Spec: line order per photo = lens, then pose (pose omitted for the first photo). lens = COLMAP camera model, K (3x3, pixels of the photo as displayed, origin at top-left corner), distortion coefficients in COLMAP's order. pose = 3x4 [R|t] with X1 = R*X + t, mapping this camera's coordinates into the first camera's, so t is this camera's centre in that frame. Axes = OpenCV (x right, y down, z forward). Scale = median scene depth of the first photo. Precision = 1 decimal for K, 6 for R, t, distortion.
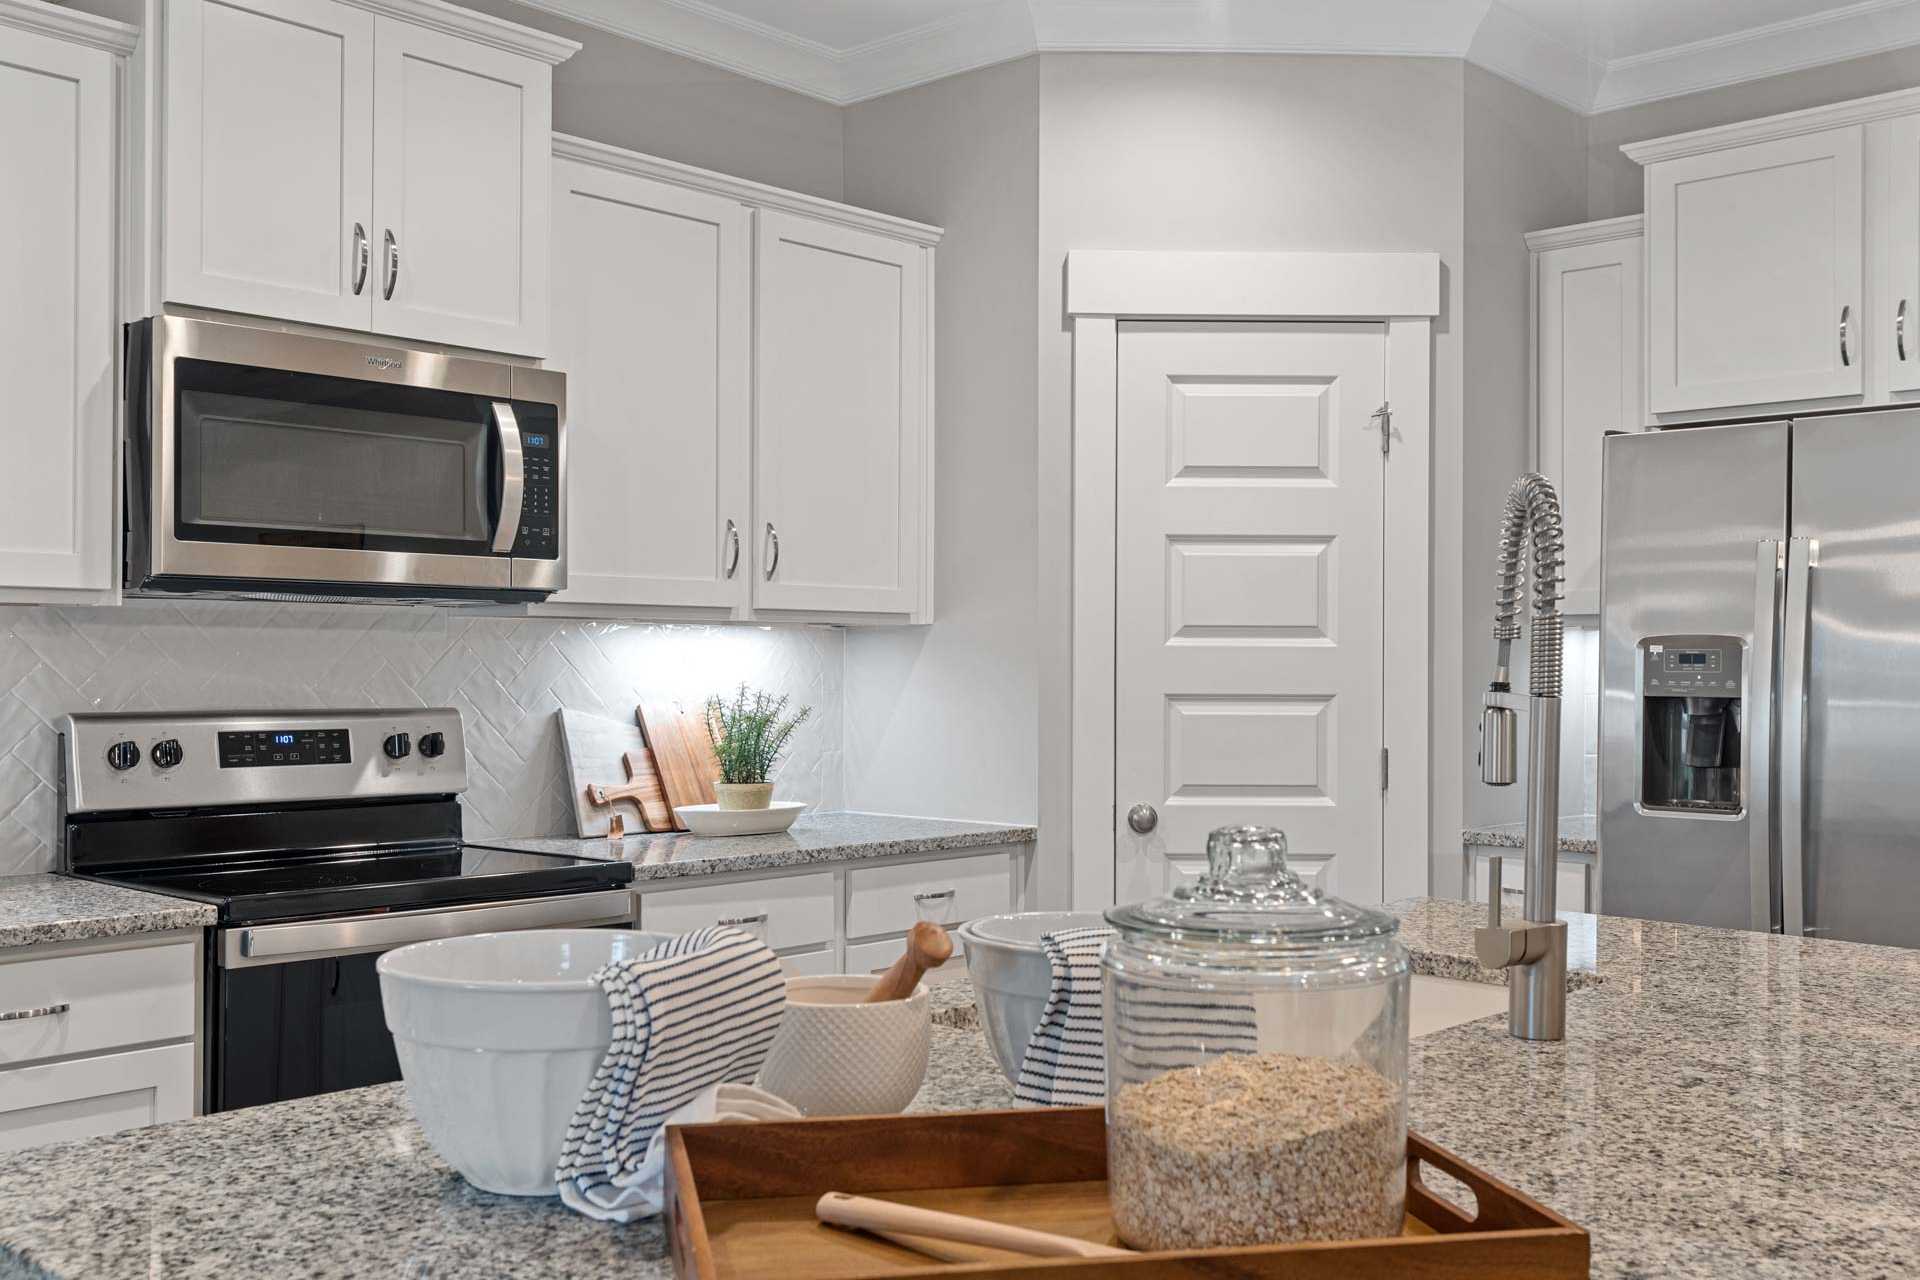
lens RADIAL K [[1784.5, 0, 960.0], [0, 1784.5, 640.0], [0, 0, 1]] dist [0.006381, 0.001545]
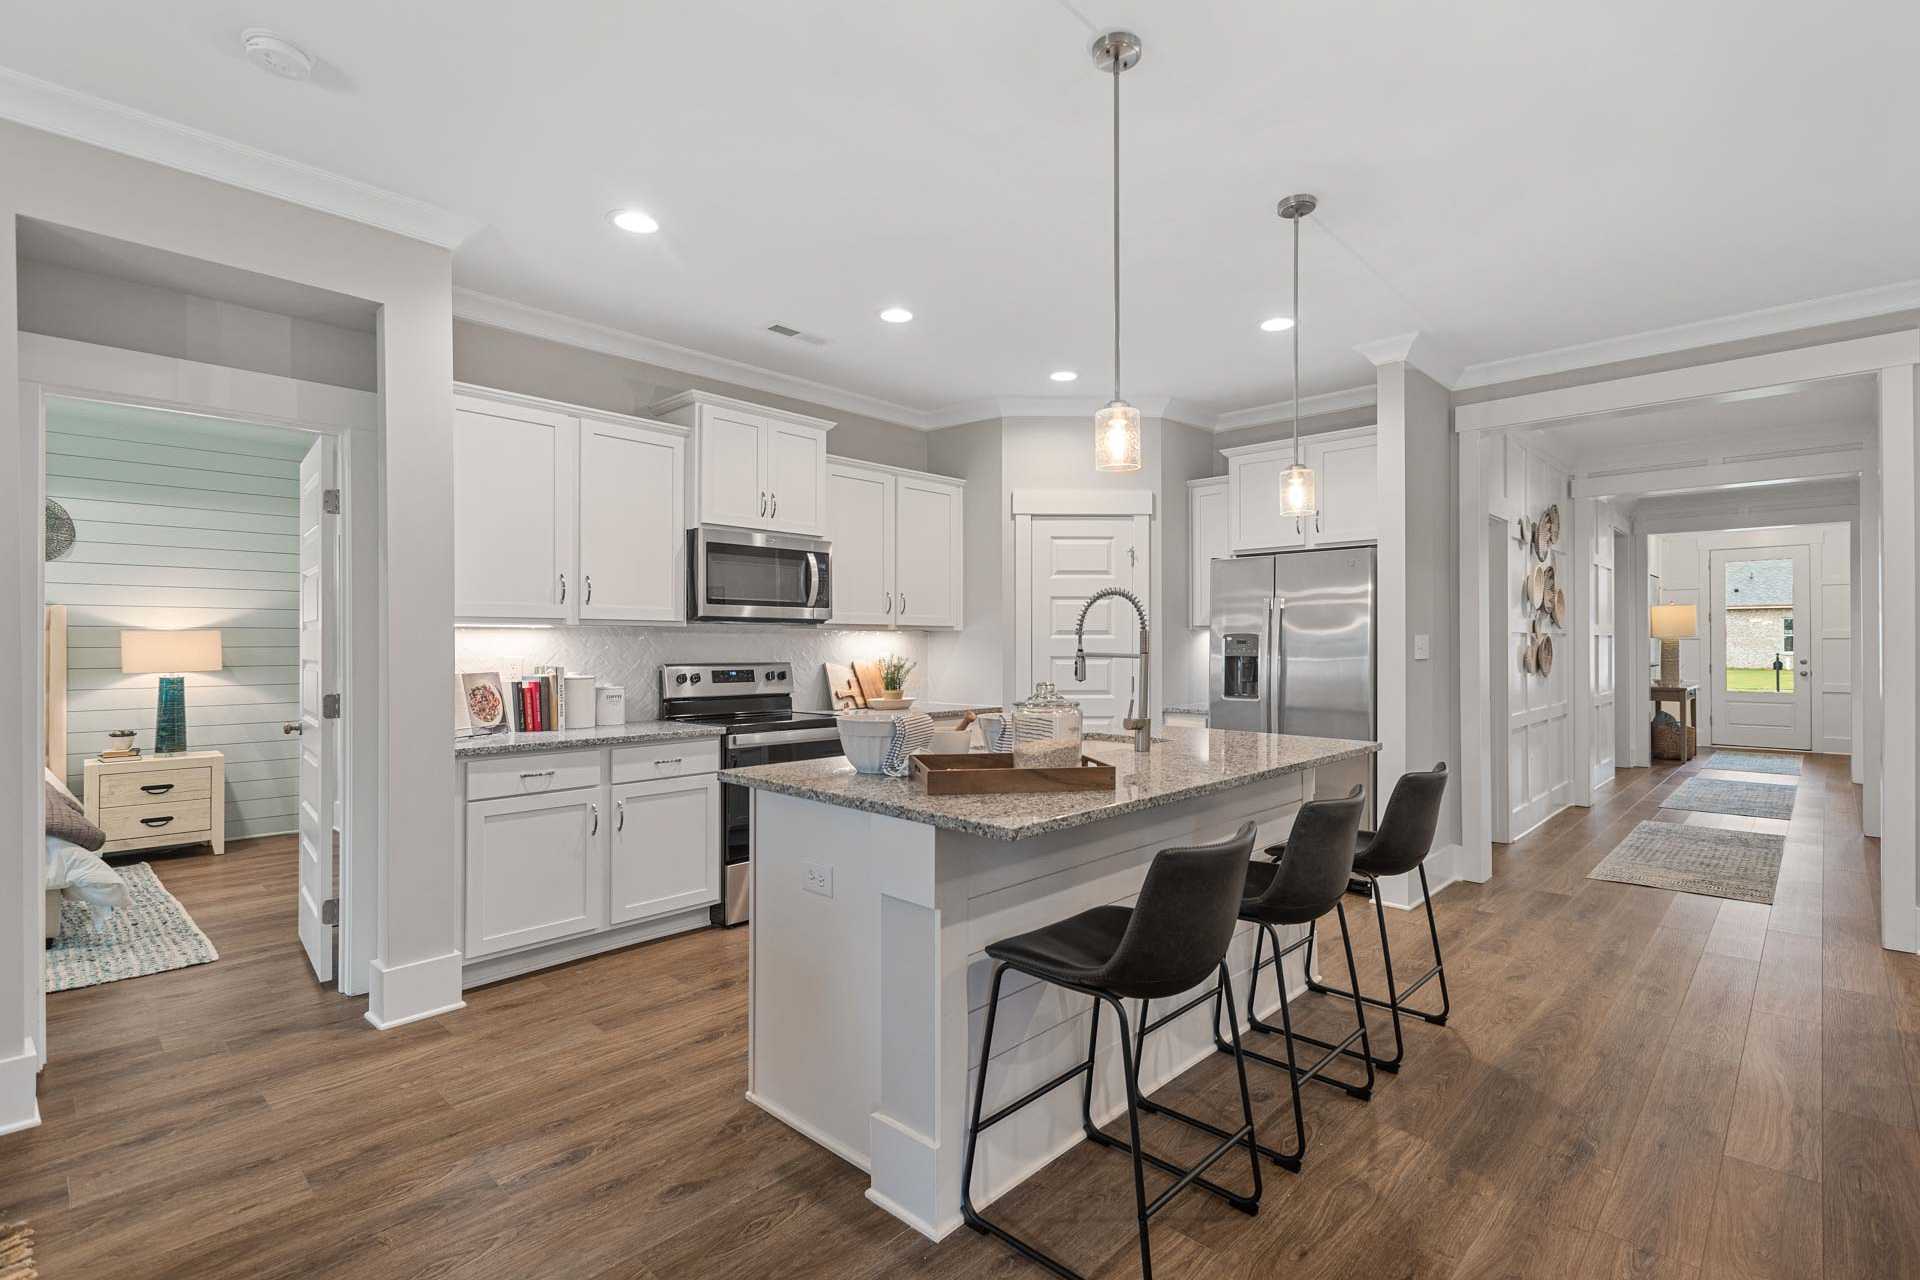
lens RADIAL K [[904.3, 0, 960.0], [0, 904.3, 640.0], [0, 0, 1]] dist [0.000921, 0.000073]
pose [[0.999954, -0.004467, -0.008434, -0.008687], [0.004521, 0.999969, 0.006475, -0.003925], [0.008405, -0.006512, 0.999943, -0.386091]]
